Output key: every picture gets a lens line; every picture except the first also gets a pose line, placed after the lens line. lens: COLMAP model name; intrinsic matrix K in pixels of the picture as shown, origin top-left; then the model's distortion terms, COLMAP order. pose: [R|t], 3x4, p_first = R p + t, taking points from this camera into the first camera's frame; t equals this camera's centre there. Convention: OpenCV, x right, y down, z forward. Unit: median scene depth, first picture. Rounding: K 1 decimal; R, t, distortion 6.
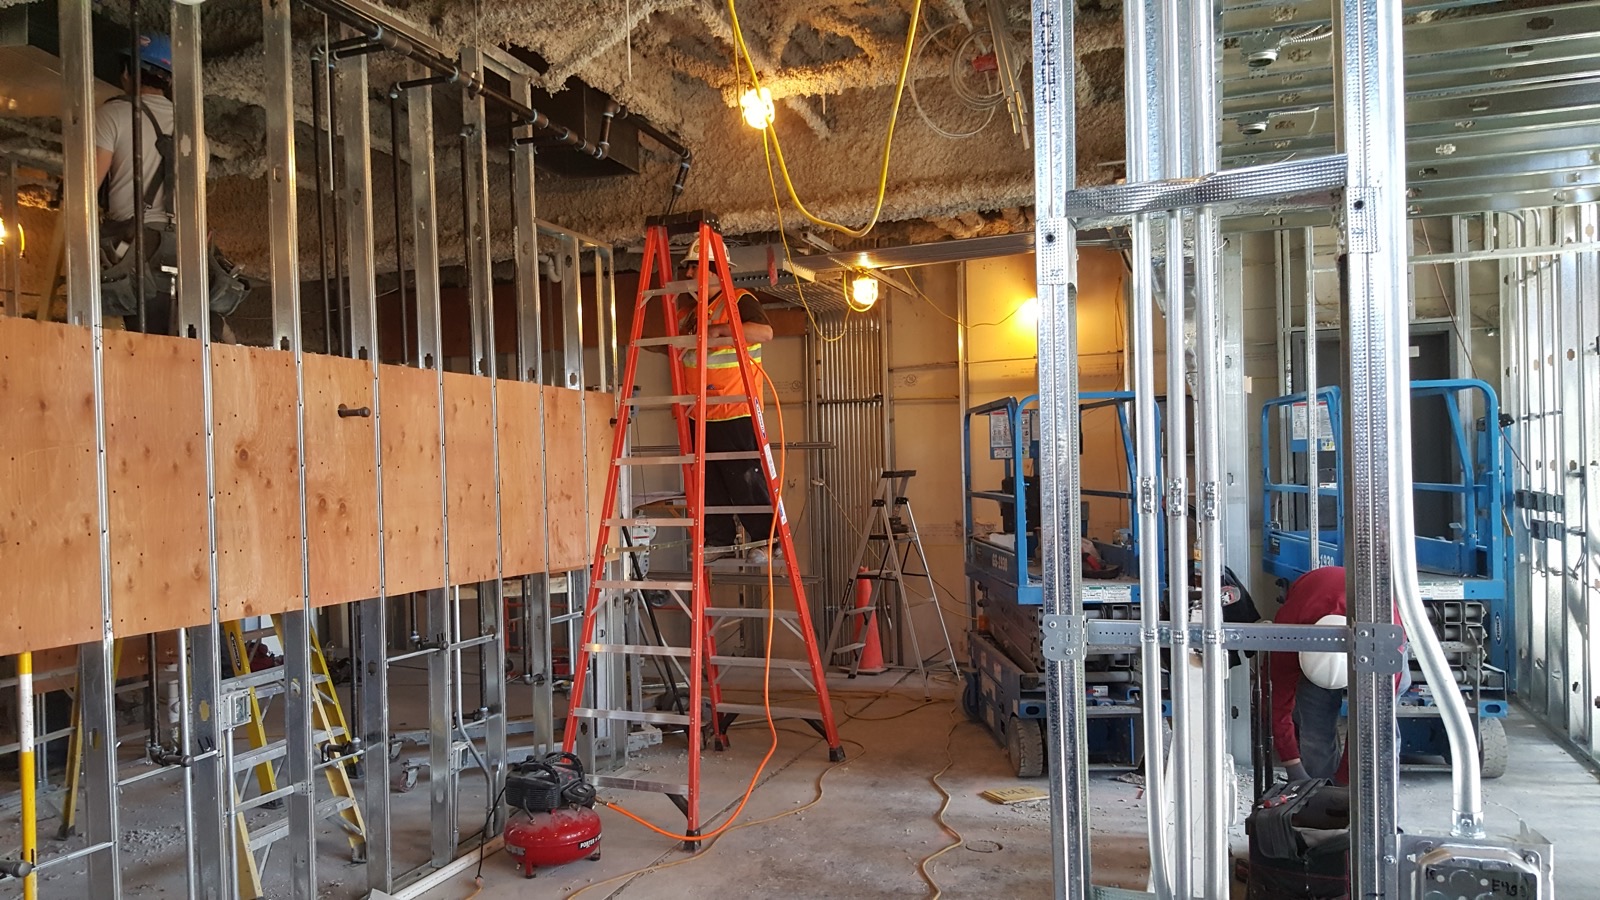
lens RADIAL K [[1193.3, 0, 798.2], [0, 1193.3, 472.0], [0, 0, 1]] dist [0.171902, -0.318801]
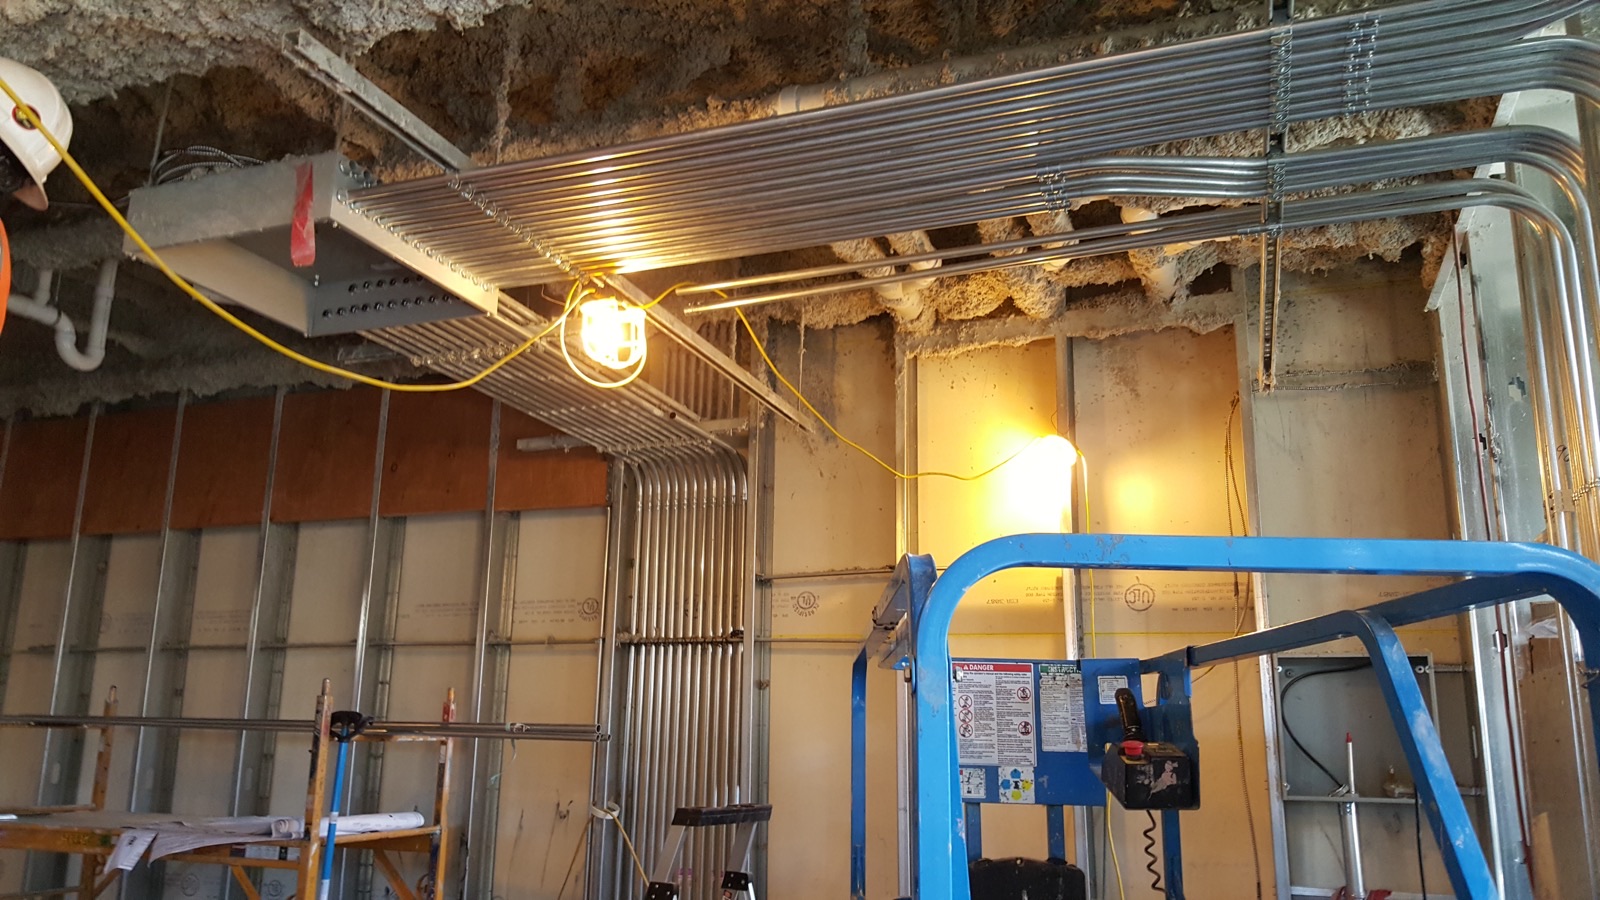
lens RADIAL K [[1209.6, 0, 799.8], [0, 1209.6, 483.6], [0, 0, 1]] dist [0.091315, -0.164478]
pose [[0.998717, 0.043091, -0.026616, 0.164235], [-0.047807, 0.975569, -0.214430, -0.028411], [0.016726, 0.215427, 0.976377, 0.800450]]
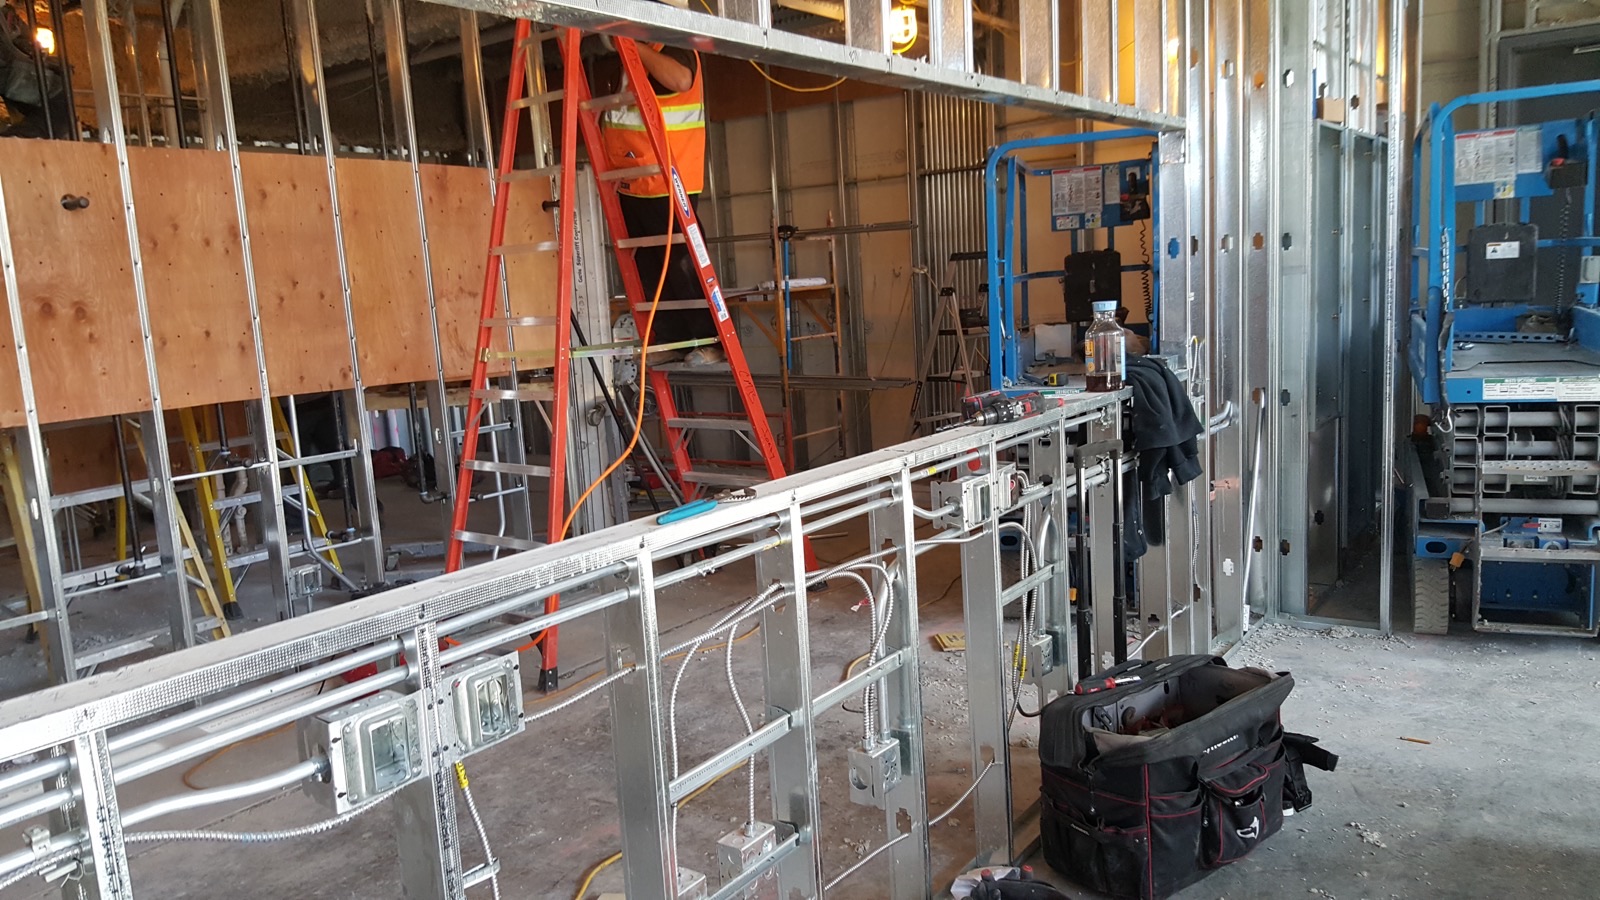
lens RADIAL K [[1209.6, 0, 799.8], [0, 1209.6, 483.6], [0, 0, 1]] dist [0.091315, -0.164478]
pose [[0.963435, 0.011463, -0.267697, 0.273652], [0.035605, 0.984747, 0.170308, 0.013784], [0.265566, -0.173612, 0.948332, 0.188514]]
